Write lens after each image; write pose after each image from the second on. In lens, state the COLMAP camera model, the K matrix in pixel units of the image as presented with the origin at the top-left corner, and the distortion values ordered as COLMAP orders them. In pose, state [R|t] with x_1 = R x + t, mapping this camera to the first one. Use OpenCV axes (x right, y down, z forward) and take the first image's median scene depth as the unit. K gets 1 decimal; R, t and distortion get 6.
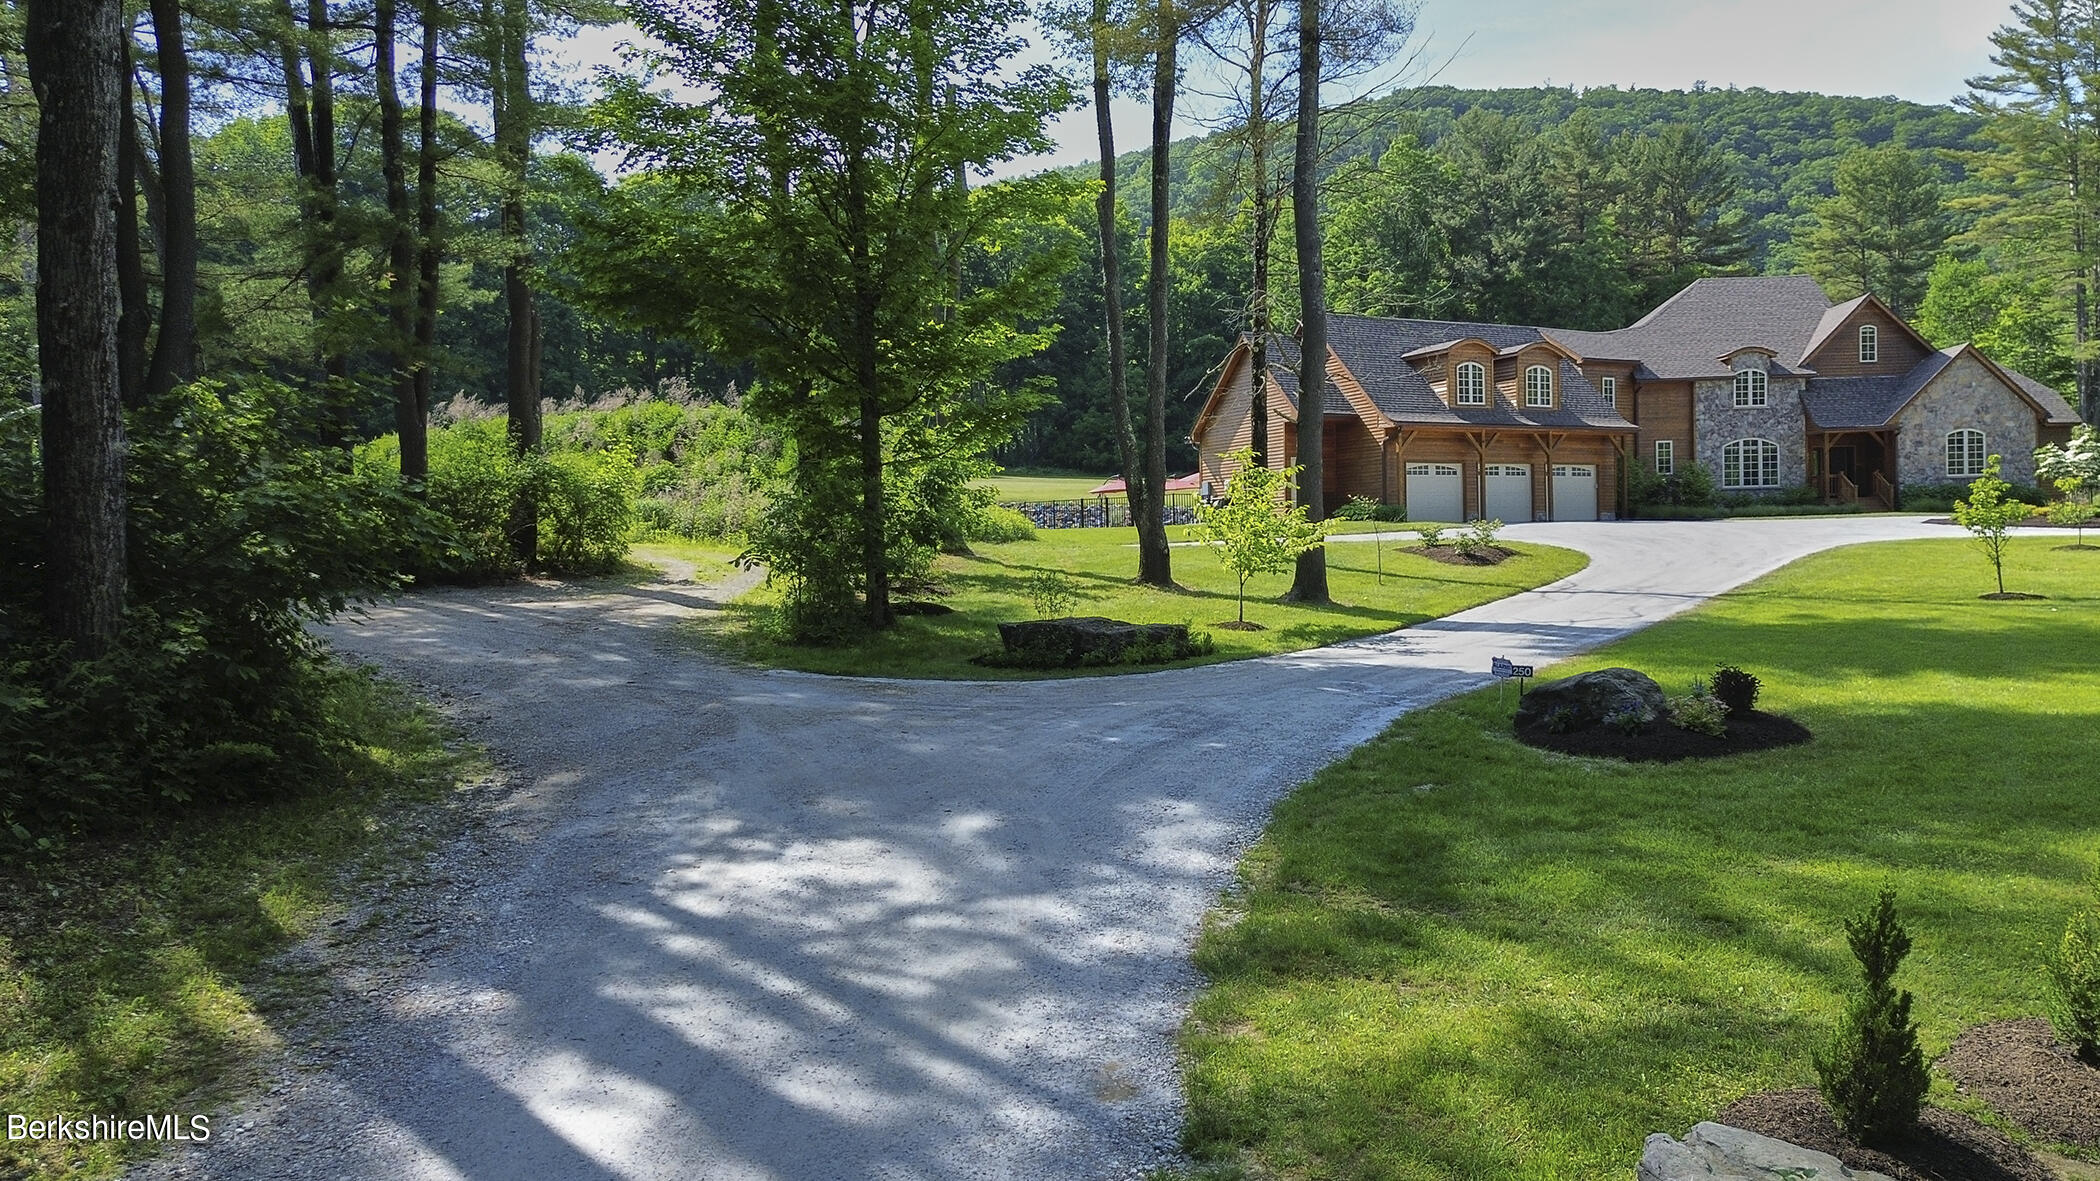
lens RADIAL K [[1544.2, 0, 1051.5], [0, 1544.2, 580.9], [0, 0, 1]] dist [0.072909, -0.072322]
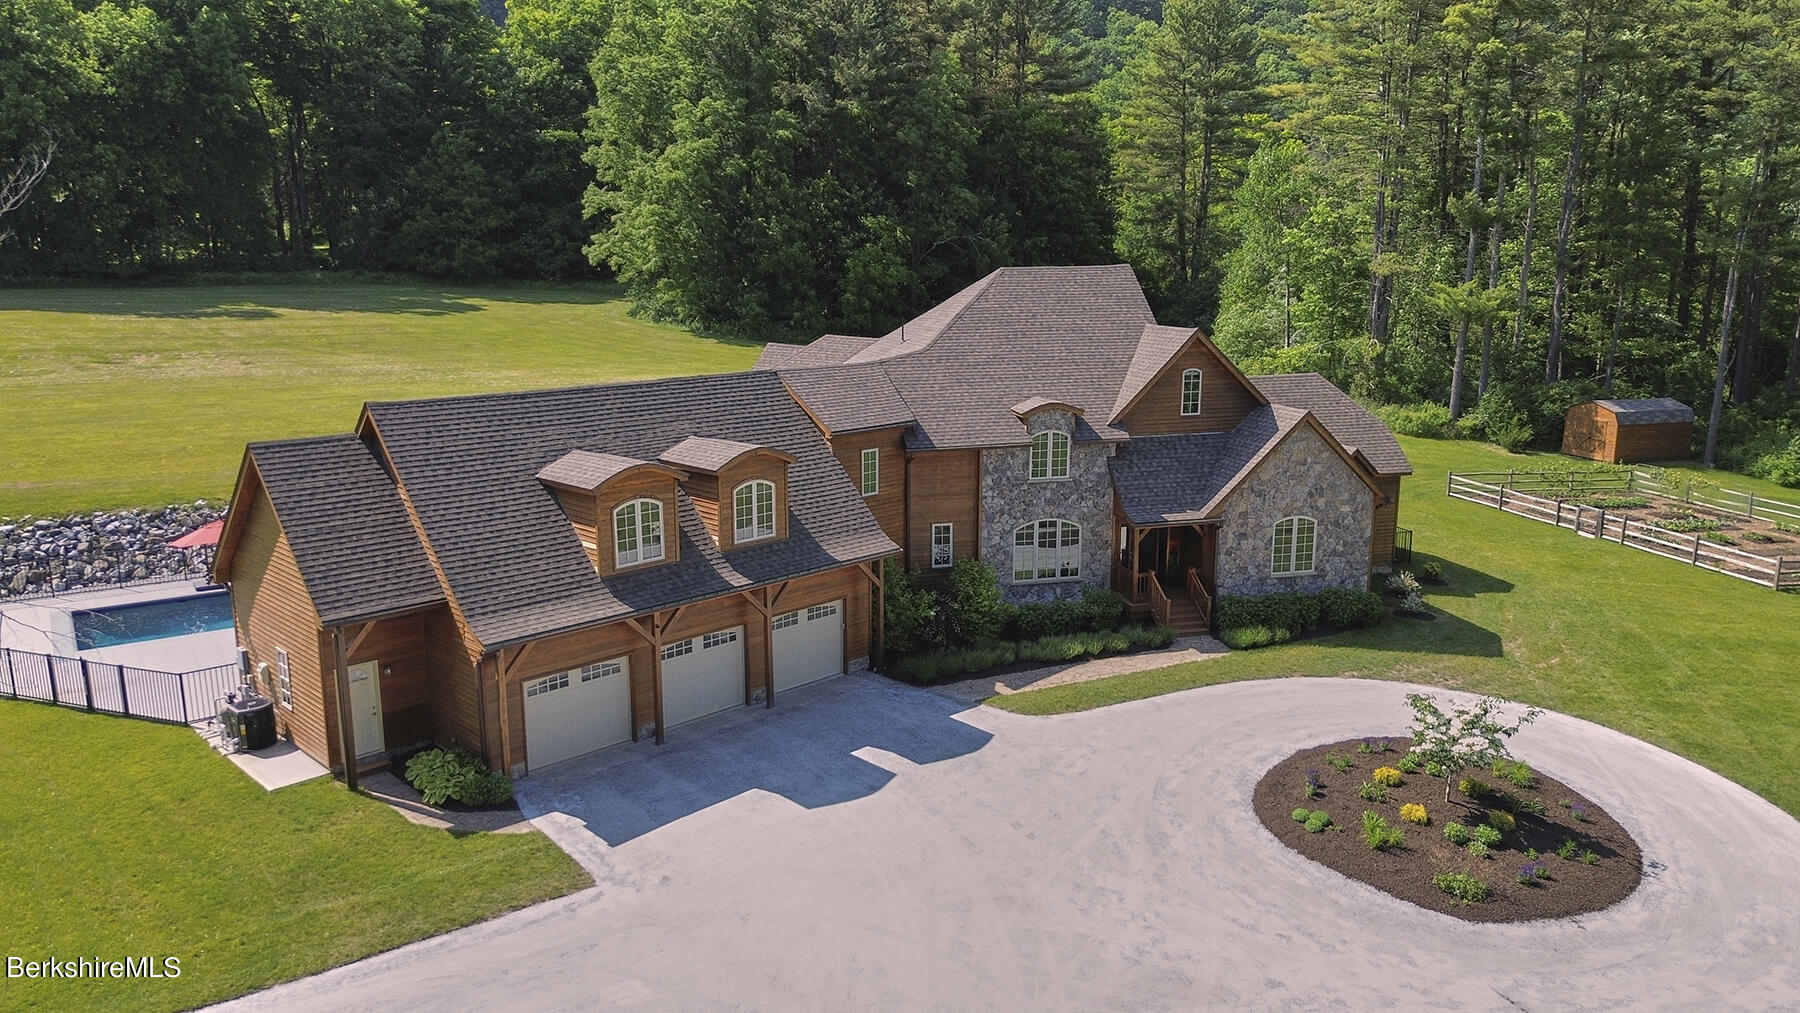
lens RADIAL K [[1323.6, 0, 886.8], [0, 1323.6, 516.4], [0, 0, 1]] dist [0.072909, -0.072322]
pose [[0.962544, -0.030542, 0.269398, 0.391877], [-0.016888, 0.984951, 0.172005, -0.405810], [-0.270598, -0.170112, 0.947544, 0.811164]]
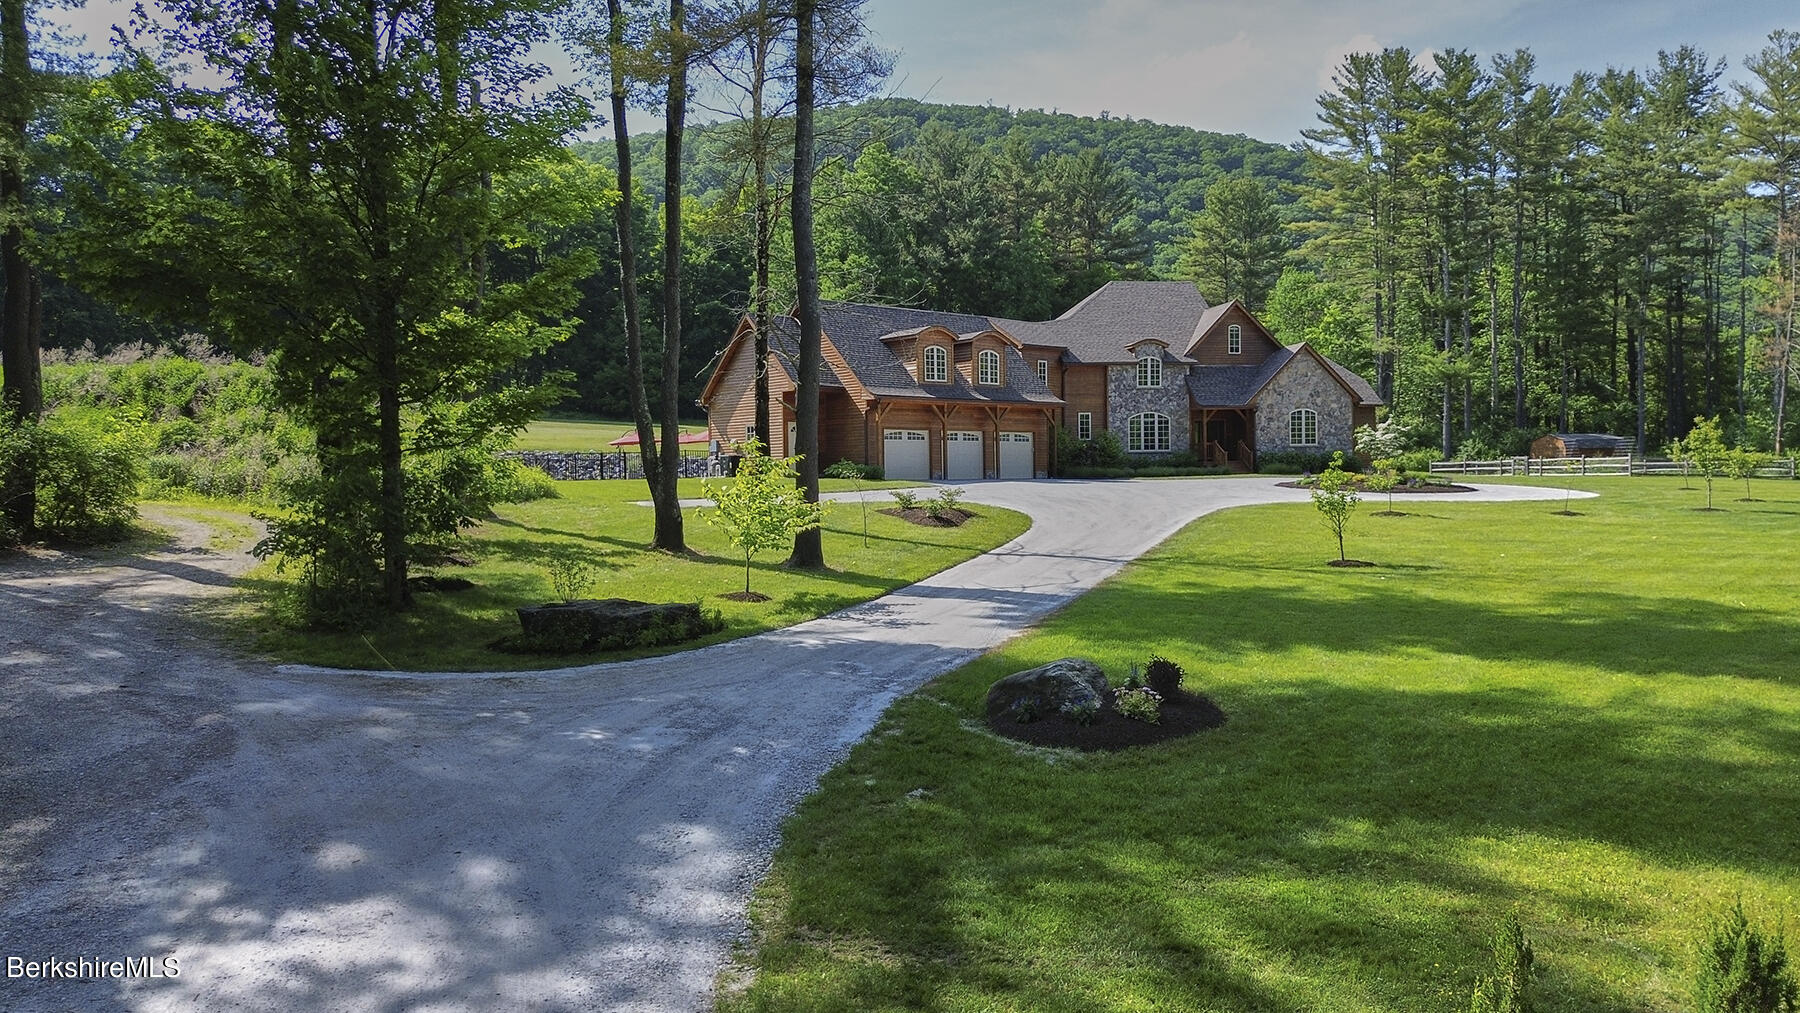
lens RADIAL K [[1323.6, 0, 893.9], [0, 1323.6, 498.0], [0, 0, 1]] dist [0.072909, -0.072322]
pose [[0.972118, 0.004996, 0.234439, 0.001215], [-0.003452, 0.999970, -0.006997, -0.028994], [-0.234467, 0.005992, 0.972106, 0.034752]]
